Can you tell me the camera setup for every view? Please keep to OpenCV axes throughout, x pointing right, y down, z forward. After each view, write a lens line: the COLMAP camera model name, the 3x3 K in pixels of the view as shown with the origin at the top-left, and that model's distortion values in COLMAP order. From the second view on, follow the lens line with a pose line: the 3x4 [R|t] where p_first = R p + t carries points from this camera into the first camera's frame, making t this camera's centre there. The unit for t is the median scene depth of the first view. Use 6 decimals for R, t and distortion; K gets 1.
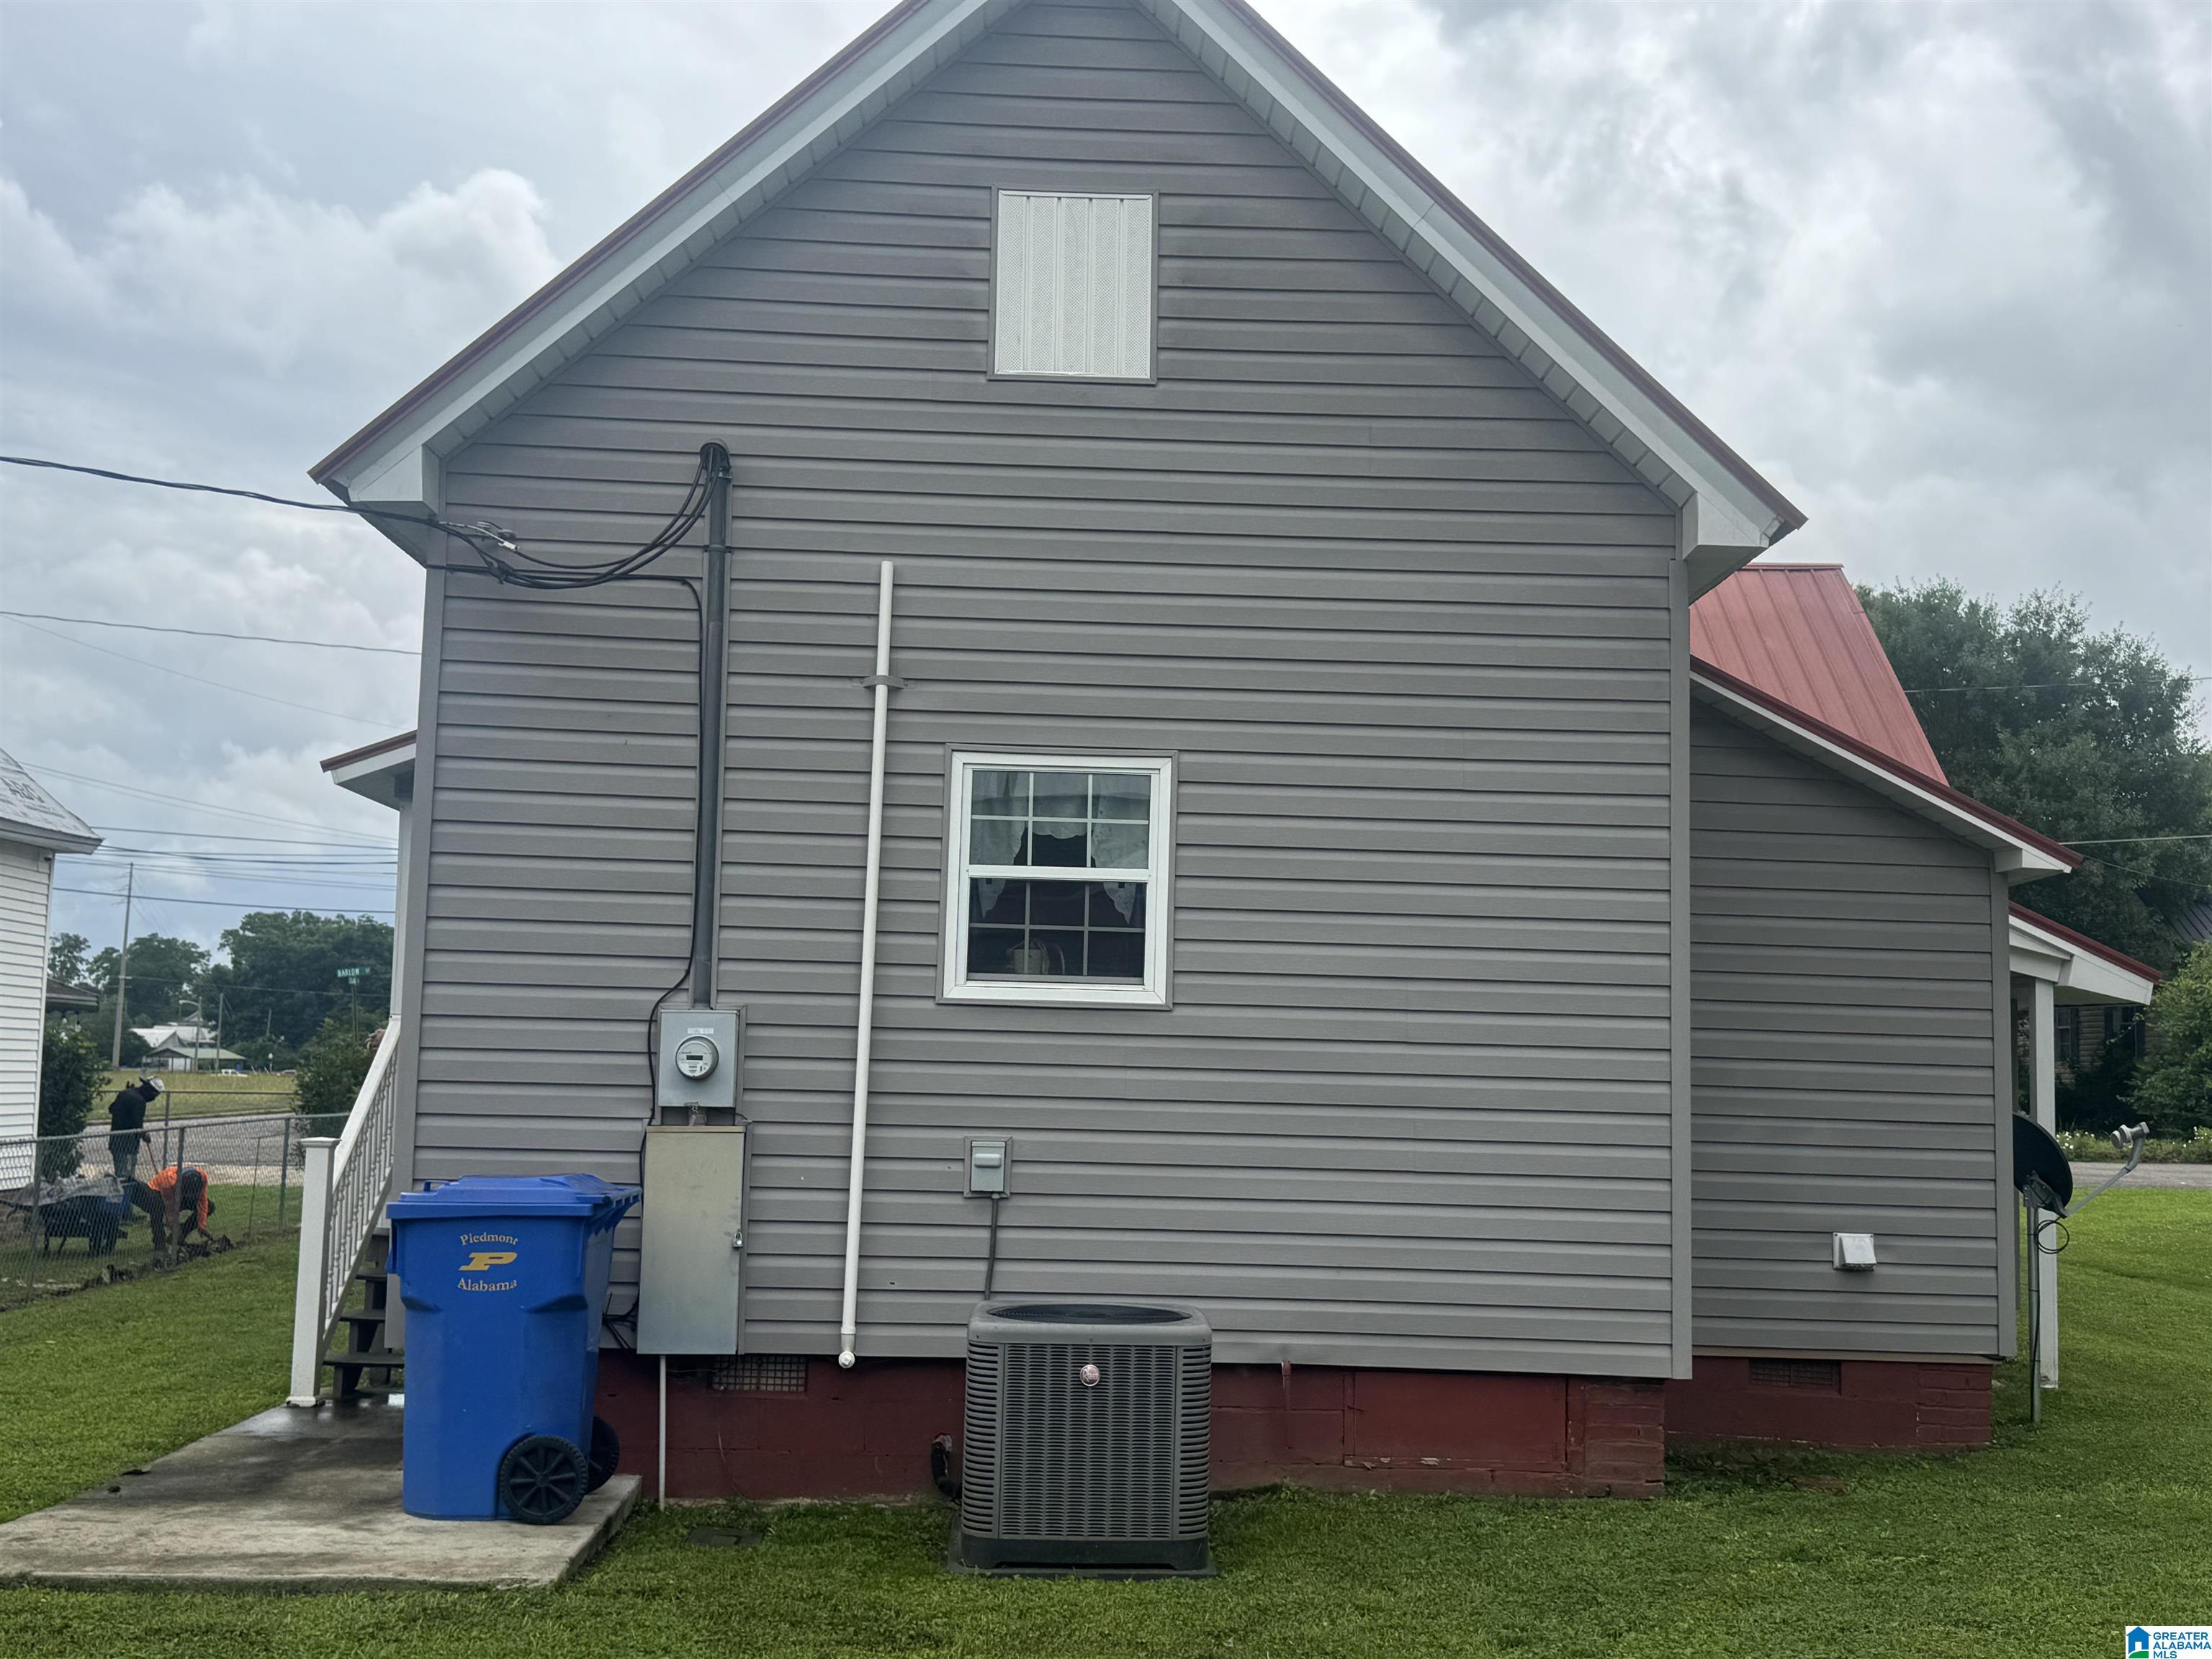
lens RADIAL K [[2408.9, 0, 1111.6], [0, 2408.9, 832.7], [0, 0, 1]] dist [0.196122, -0.384006]
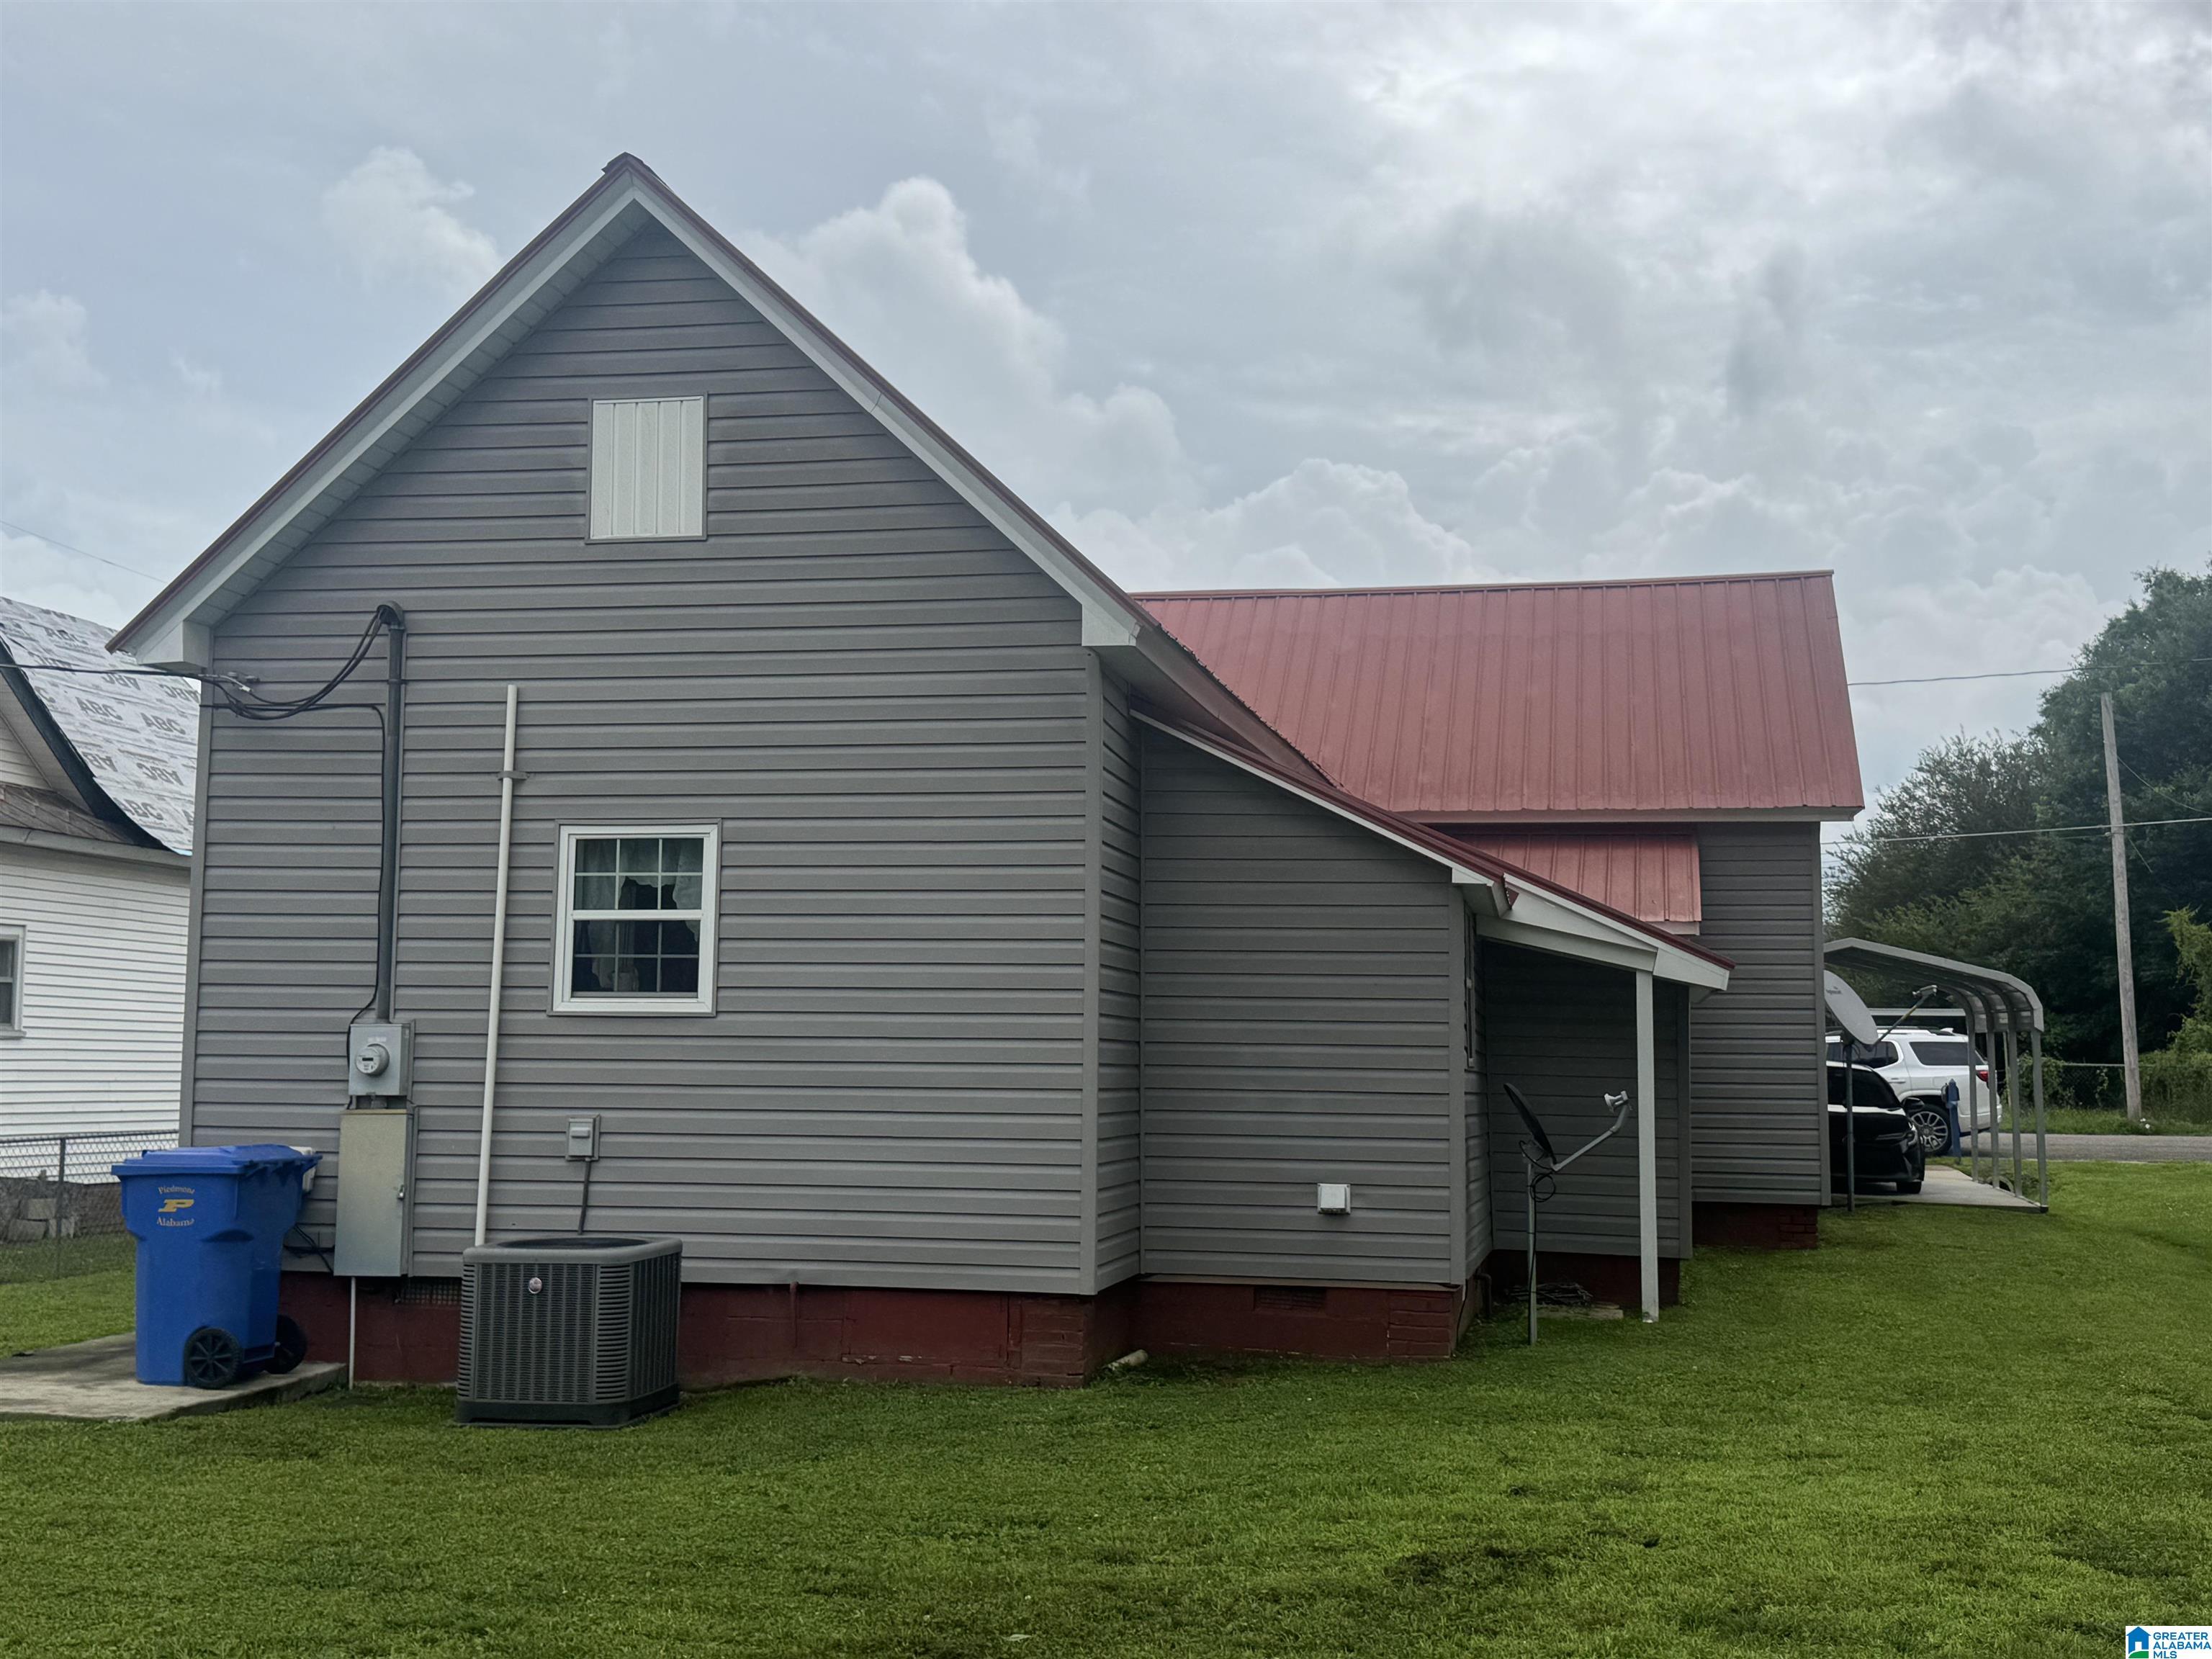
lens RADIAL K [[2408.9, 0, 1111.6], [0, 2408.9, 832.7], [0, 0, 1]] dist [0.196122, -0.384006]
pose [[0.972648, -0.034476, -0.229713, 0.540401], [0.035654, 0.999364, 0.000979, -0.020457], [0.229533, -0.009142, 0.973258, -0.234770]]
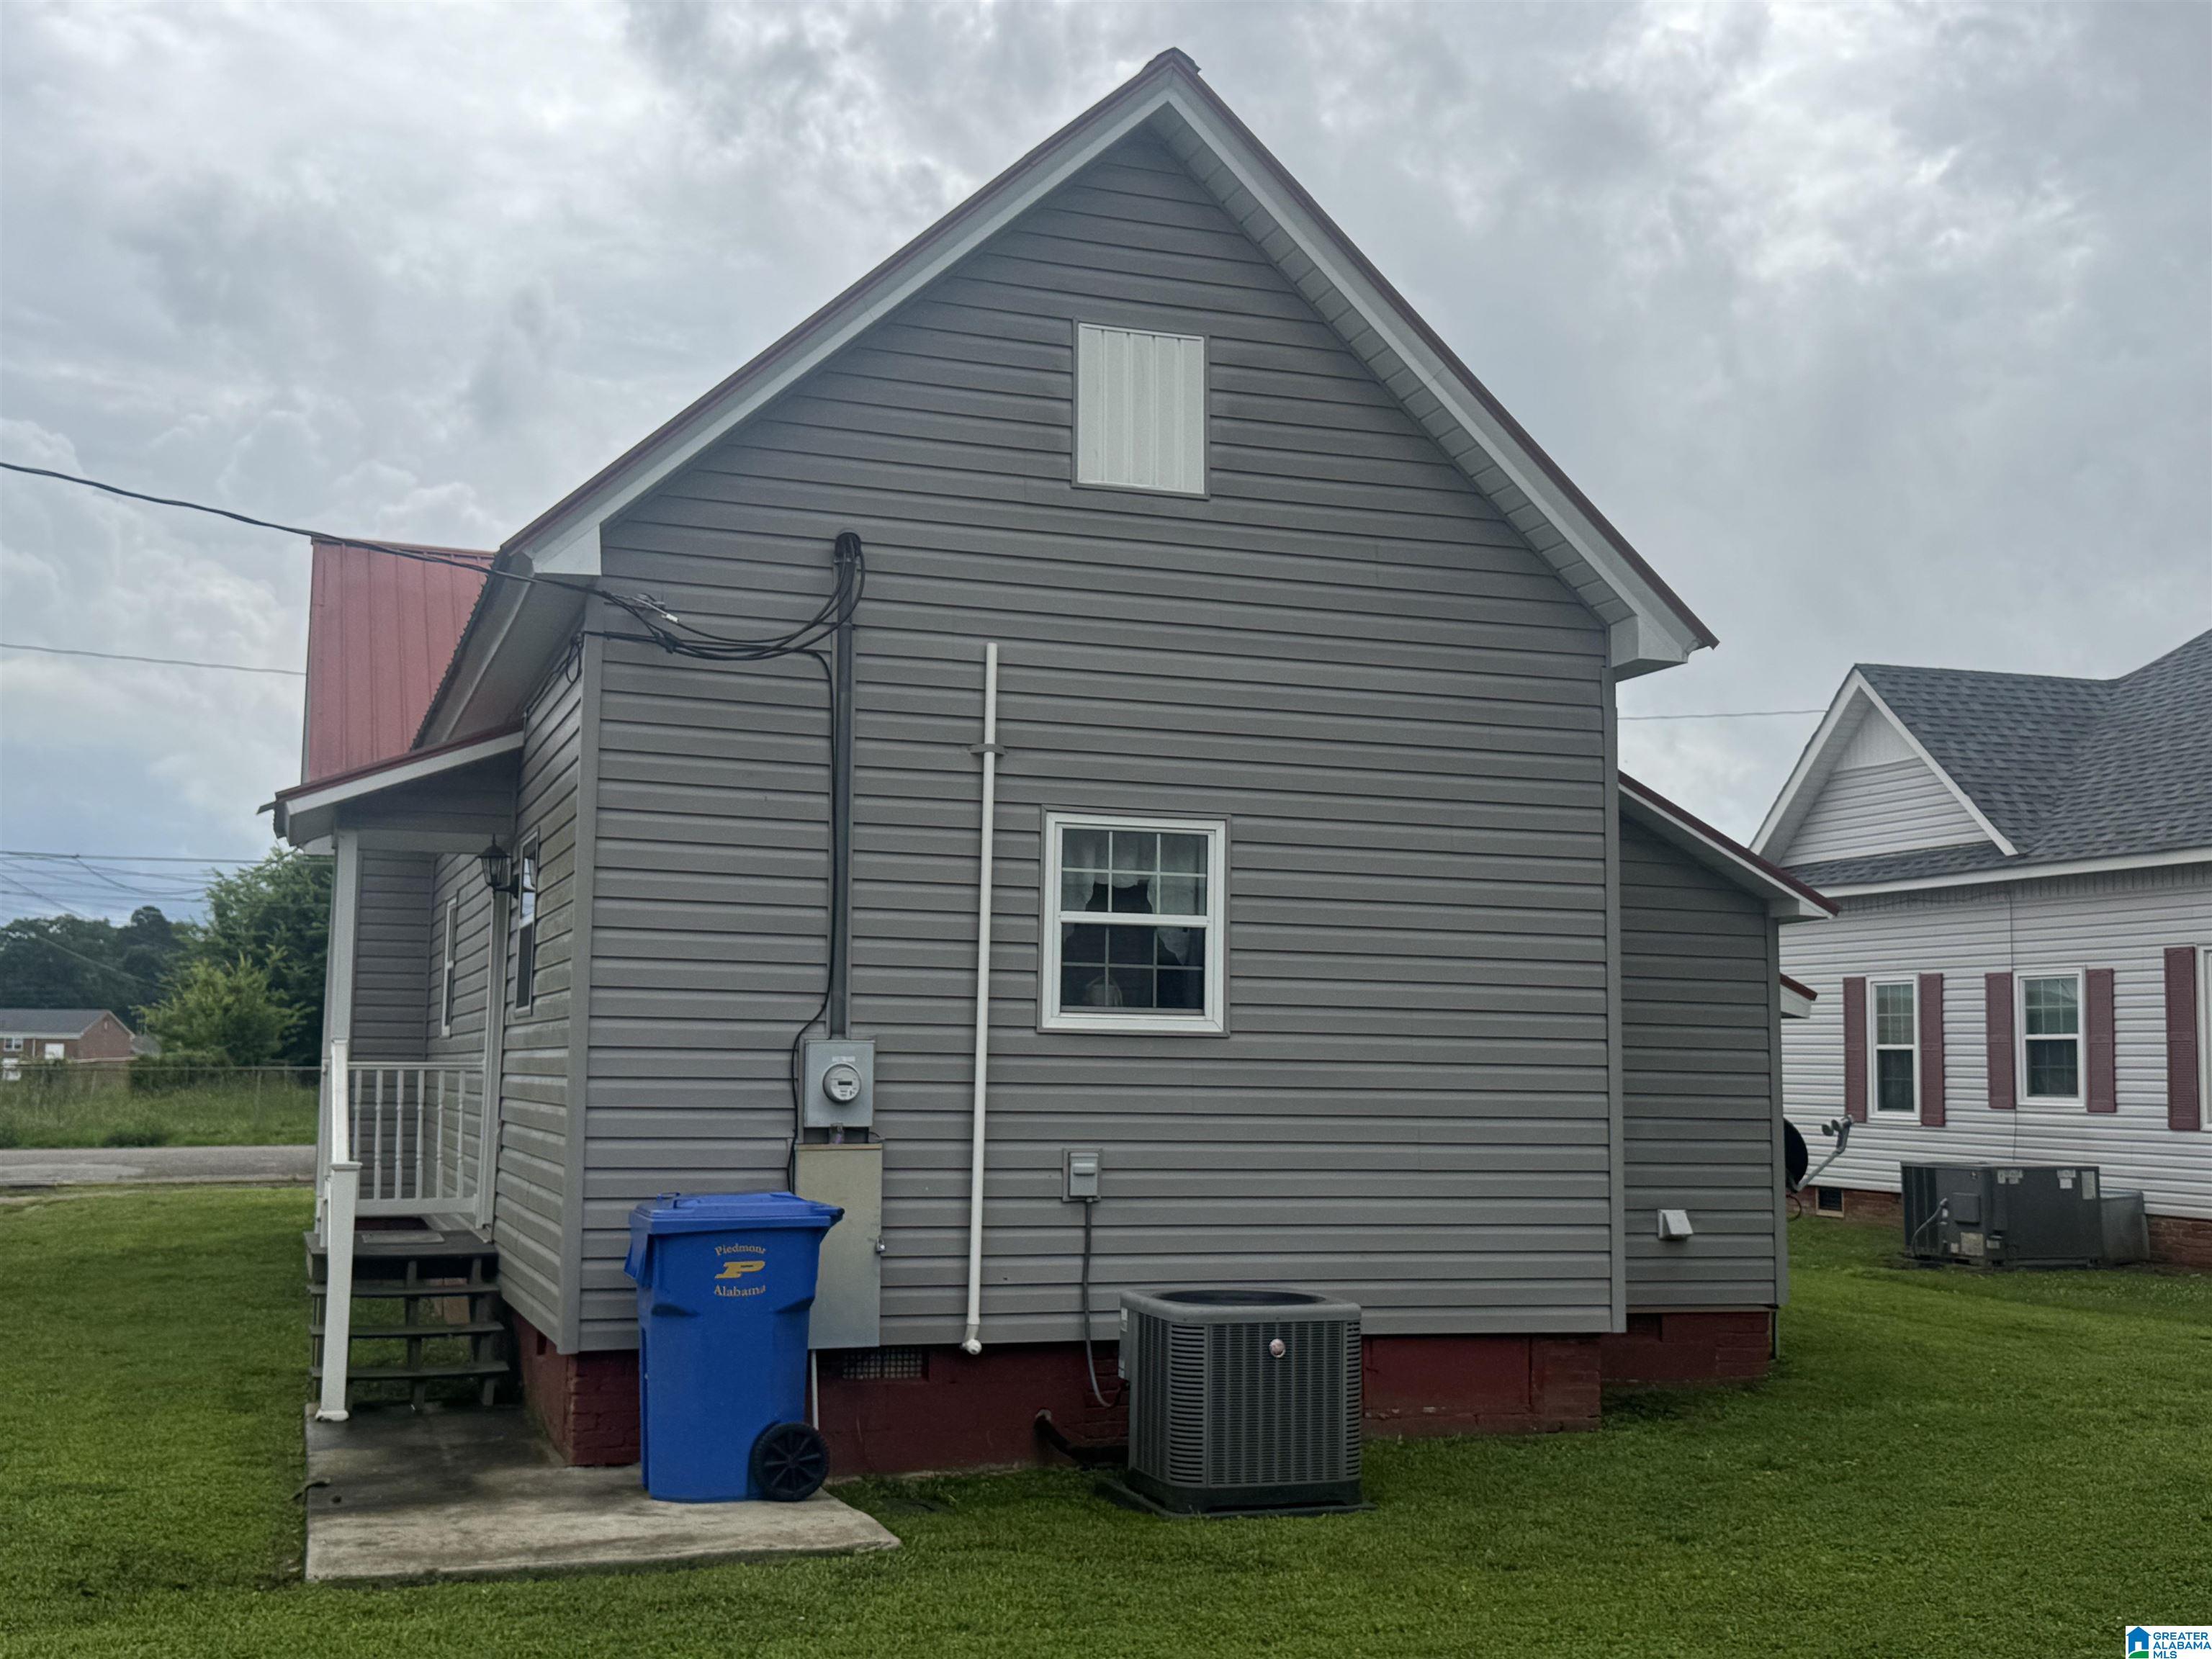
lens RADIAL K [[2421.0, 0, 1106.0], [0, 2421.0, 829.5], [0, 0, 1]] dist [0.198203, -0.368680]
pose [[0.954959, 0.017164, 0.296242, -0.381460], [-0.018472, 0.999828, 0.001616, -0.027856], [-0.296164, -0.007015, 0.955111, -0.105236]]
